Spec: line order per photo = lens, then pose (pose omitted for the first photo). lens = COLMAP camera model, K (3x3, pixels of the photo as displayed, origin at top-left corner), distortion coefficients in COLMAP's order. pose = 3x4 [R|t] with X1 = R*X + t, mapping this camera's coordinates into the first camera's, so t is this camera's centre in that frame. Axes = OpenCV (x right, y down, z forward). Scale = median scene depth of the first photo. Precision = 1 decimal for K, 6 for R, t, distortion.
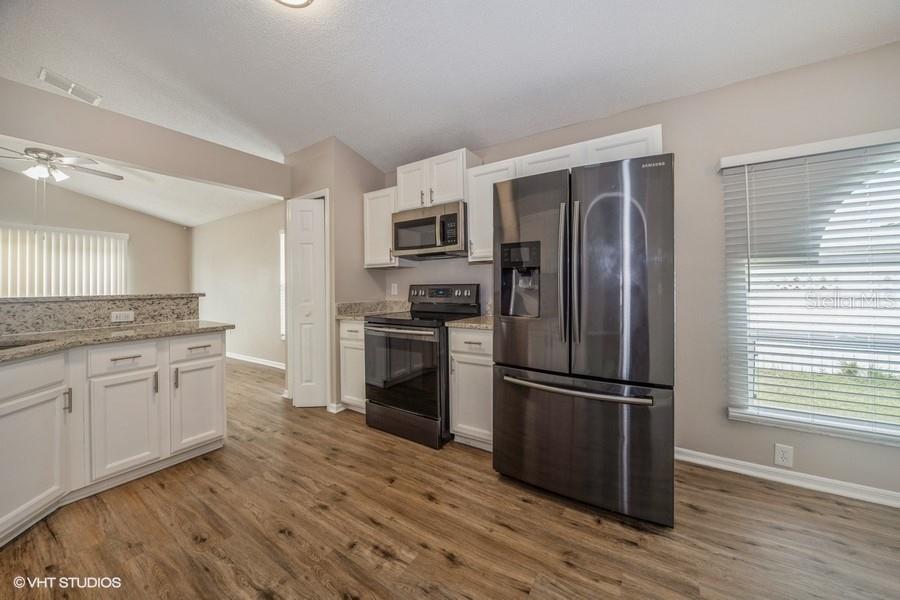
lens RADIAL K [[320.9, 0, 457.6], [0, 320.9, 291.2], [0, 0, 1]] dist [-0.013793, 0.000032]
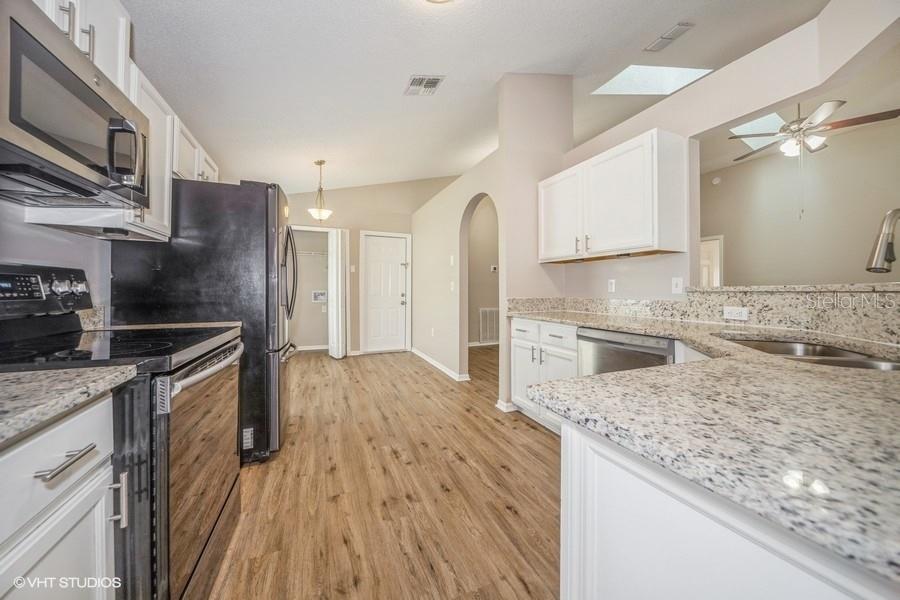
lens RADIAL K [[320.9, 0, 458.3], [0, 320.9, 287.1], [0, 0, 1]] dist [-0.013793, 0.000032]
pose [[-0.831934, 0.019037, 0.554547, -0.848429], [0.017985, 0.999811, -0.007342, 0.022764], [-0.554582, 0.003866, -0.832120, 1.325399]]
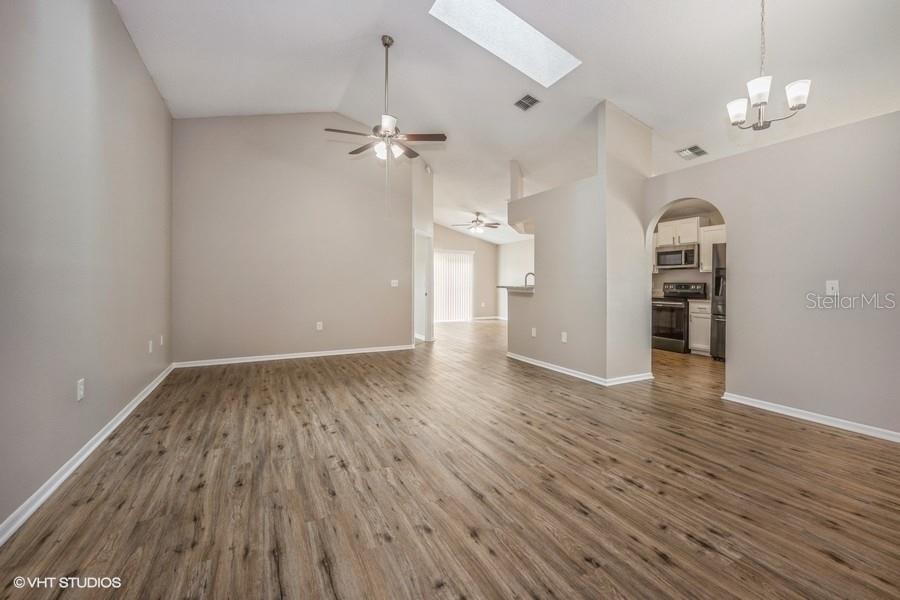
lens RADIAL K [[387.8, 0, 459.6], [0, 387.8, 288.3], [0, 0, 1]] dist [-0.017740, 0.001025]
pose [[0.877070, 0.021531, -0.479880, -0.151508], [-0.023410, 0.999724, 0.002069, 0.051405], [0.479792, 0.009419, 0.877332, -2.241568]]
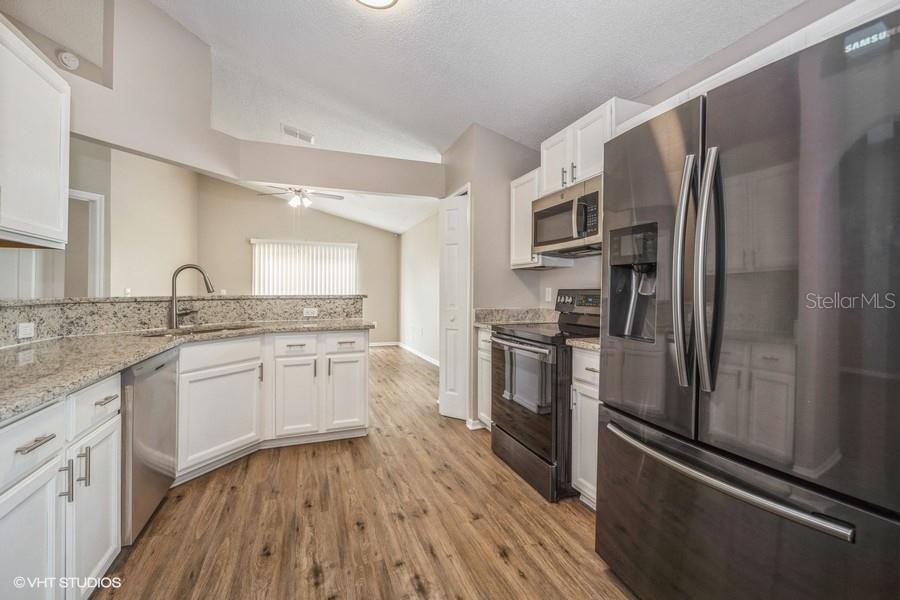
lens RADIAL K [[387.8, 0, 453.6], [0, 387.8, 302.0], [0, 0, 1]] dist [-0.017740, 0.001025]
pose [[0.805105, 0.030024, -0.592372, 0.293055], [-0.021946, 0.999542, 0.020834, -0.004176], [0.592726, -0.003773, 0.805395, 0.113985]]
